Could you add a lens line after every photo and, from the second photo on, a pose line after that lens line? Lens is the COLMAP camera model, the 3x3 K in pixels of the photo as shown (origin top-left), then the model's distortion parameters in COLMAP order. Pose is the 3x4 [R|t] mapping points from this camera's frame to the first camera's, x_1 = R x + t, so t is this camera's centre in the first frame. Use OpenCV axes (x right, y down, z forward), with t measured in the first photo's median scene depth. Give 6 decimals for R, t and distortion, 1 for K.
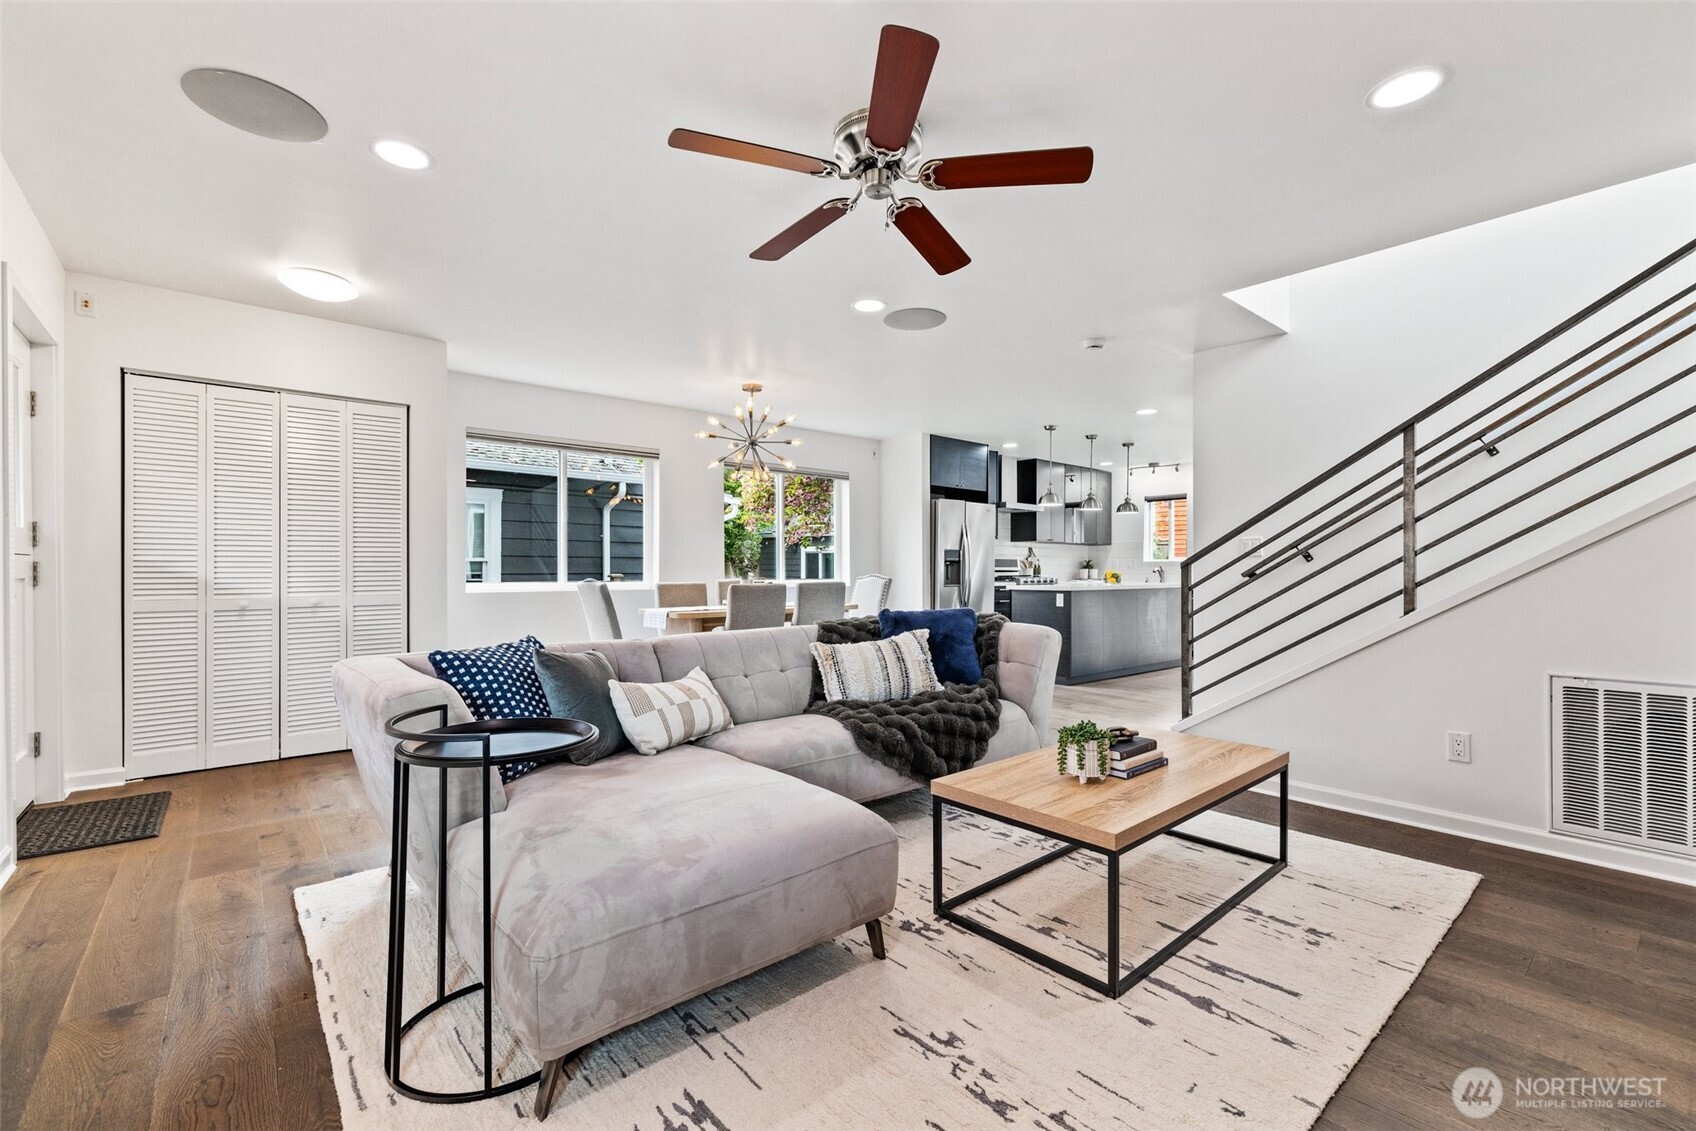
lens RADIAL K [[729.5, 0, 848.0], [0, 729.5, 565.5], [0, 0, 1]] dist [-0.000962, -0.000116]
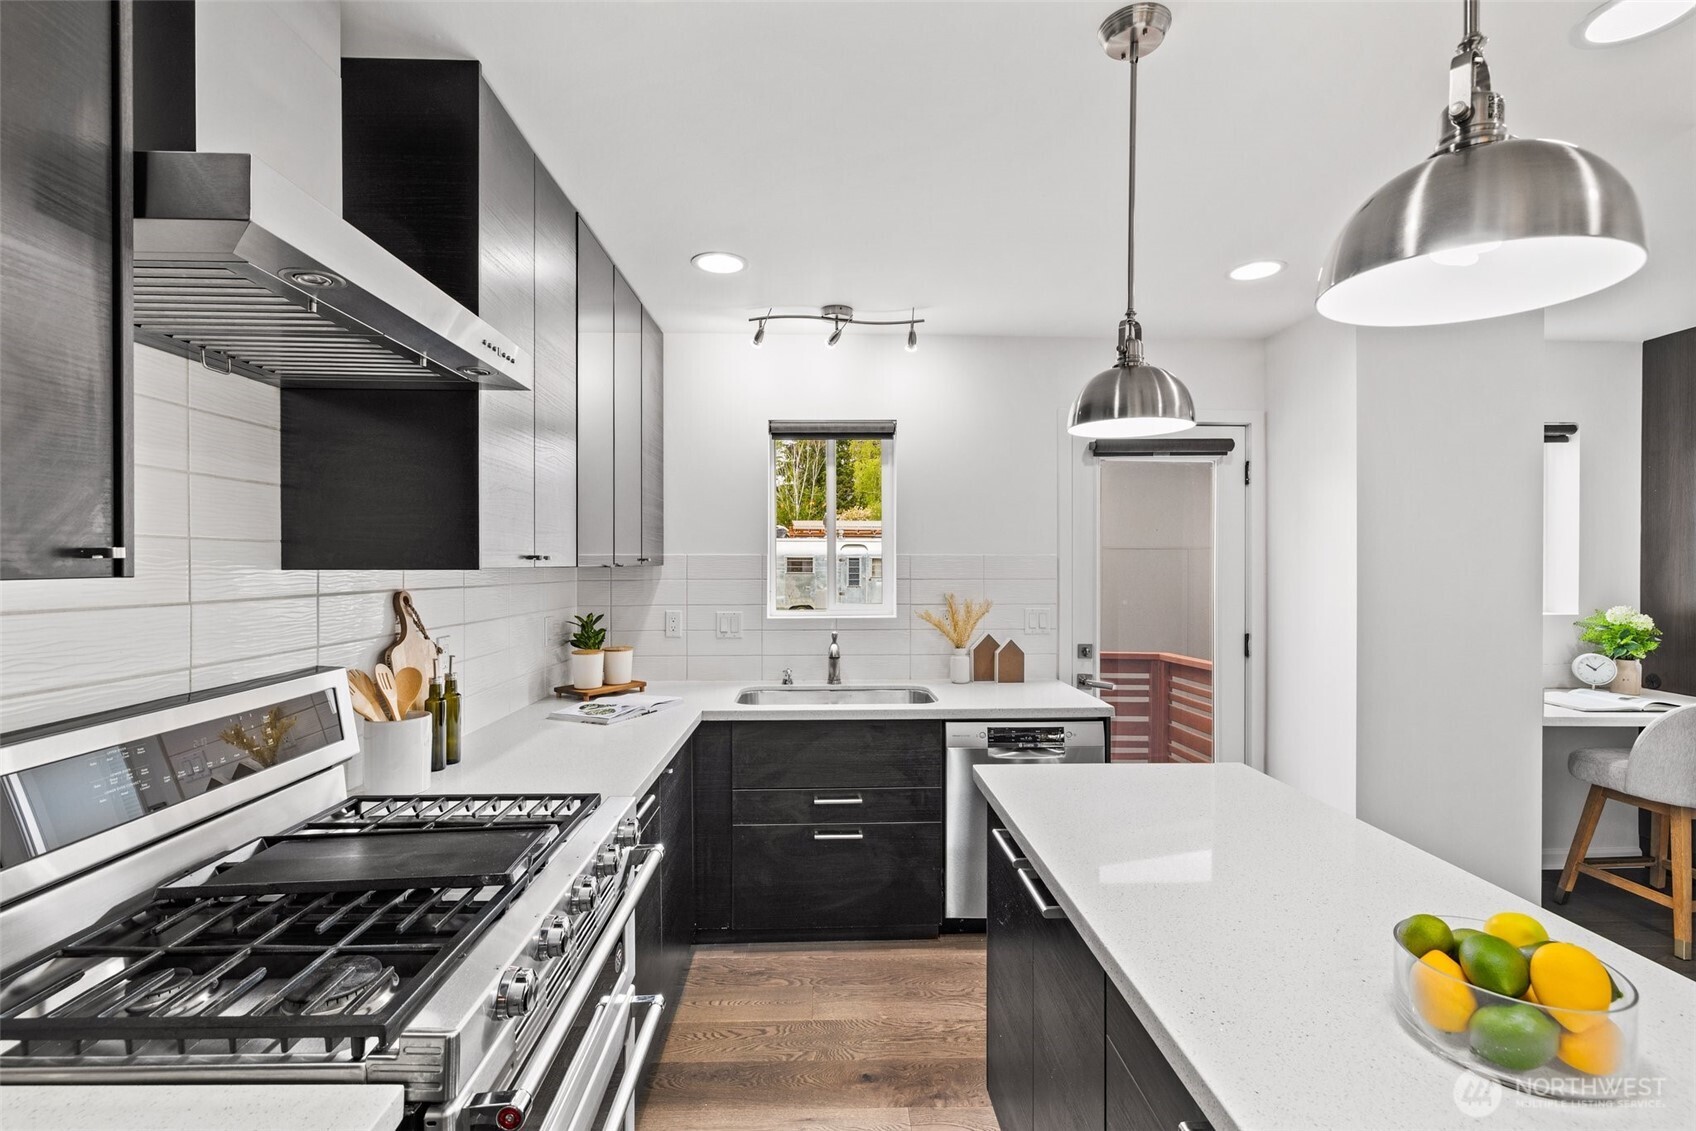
lens RADIAL K [[729.5, 0, 848.0], [0, 729.5, 565.5], [0, 0, 1]] dist [-0.000962, -0.000116]
pose [[0.625088, -0.005203, 0.780537, 0.445167], [-0.003256, 0.999952, 0.009272, -0.090086], [-0.780548, -0.008337, 0.625041, 2.031939]]
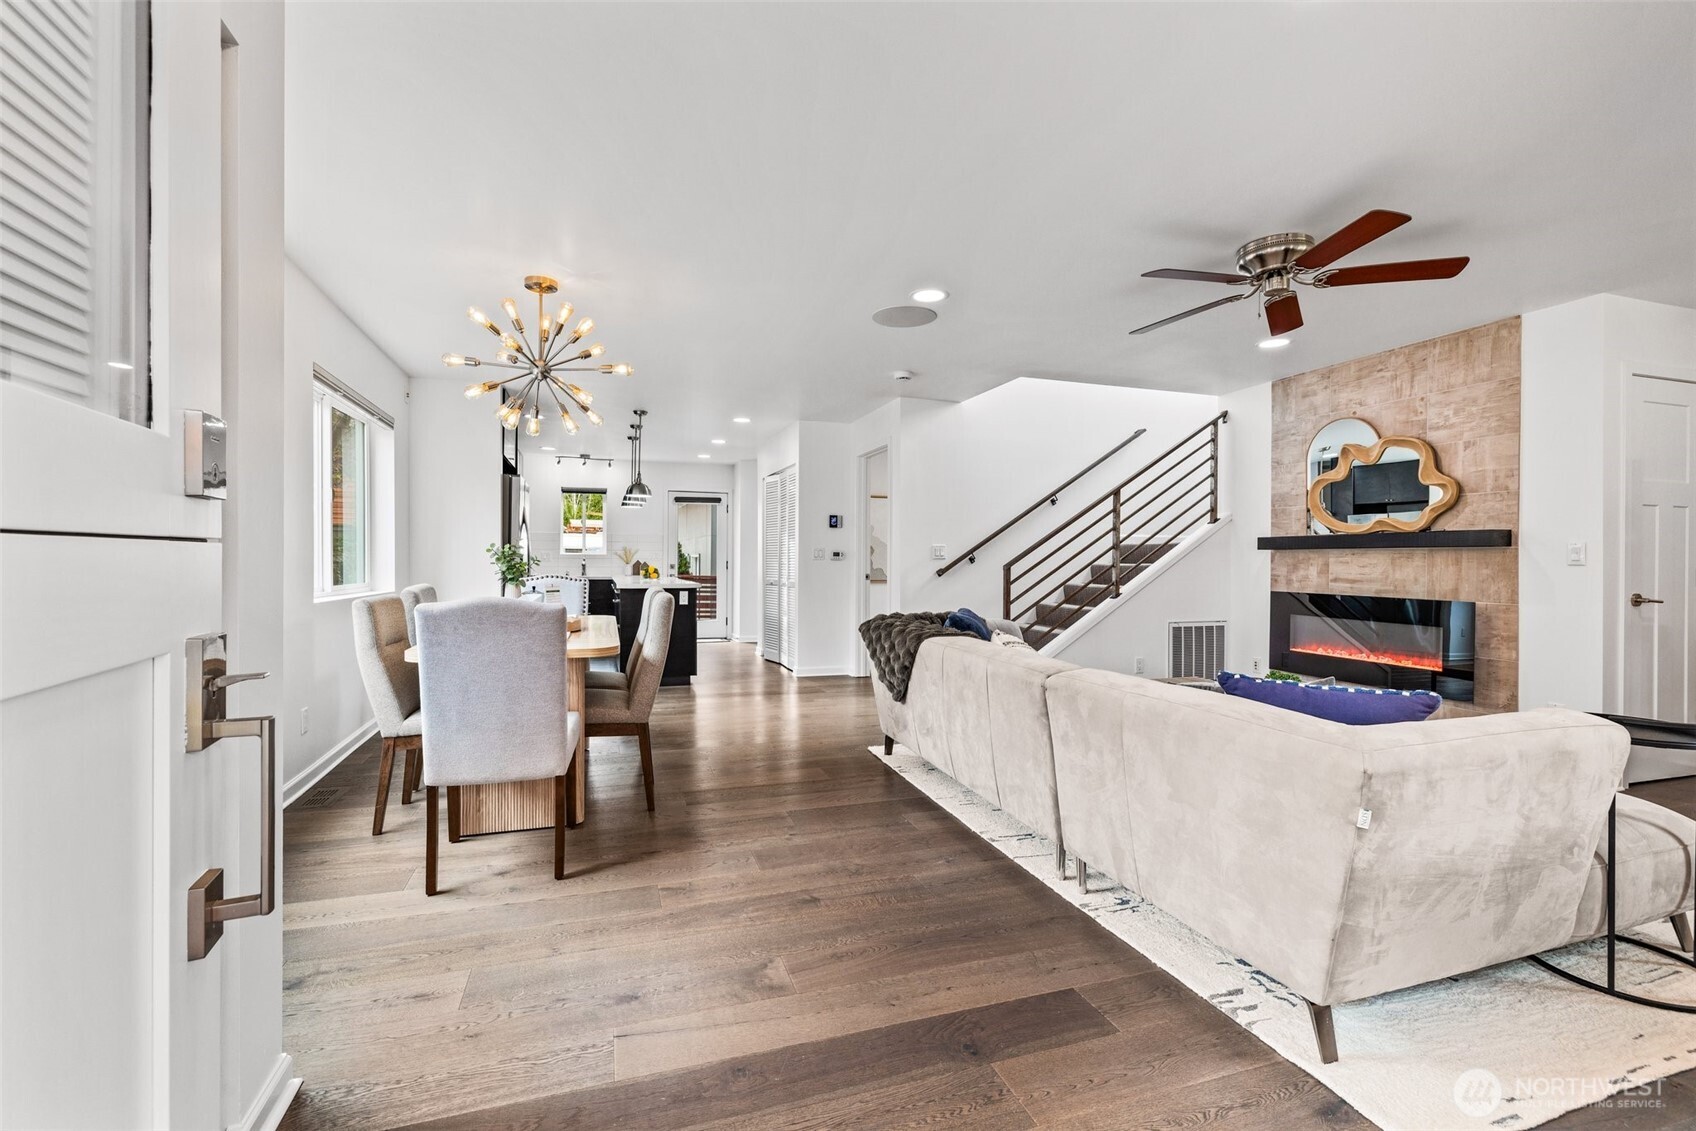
lens RADIAL K [[729.5, 0, 848.0], [0, 729.5, 565.5], [0, 0, 1]] dist [-0.000962, -0.000116]
pose [[0.378830, -0.004728, 0.925454, -0.911137], [-0.009123, 0.999919, 0.008843, -0.012124], [-0.925421, -0.011793, 0.378756, 0.758149]]
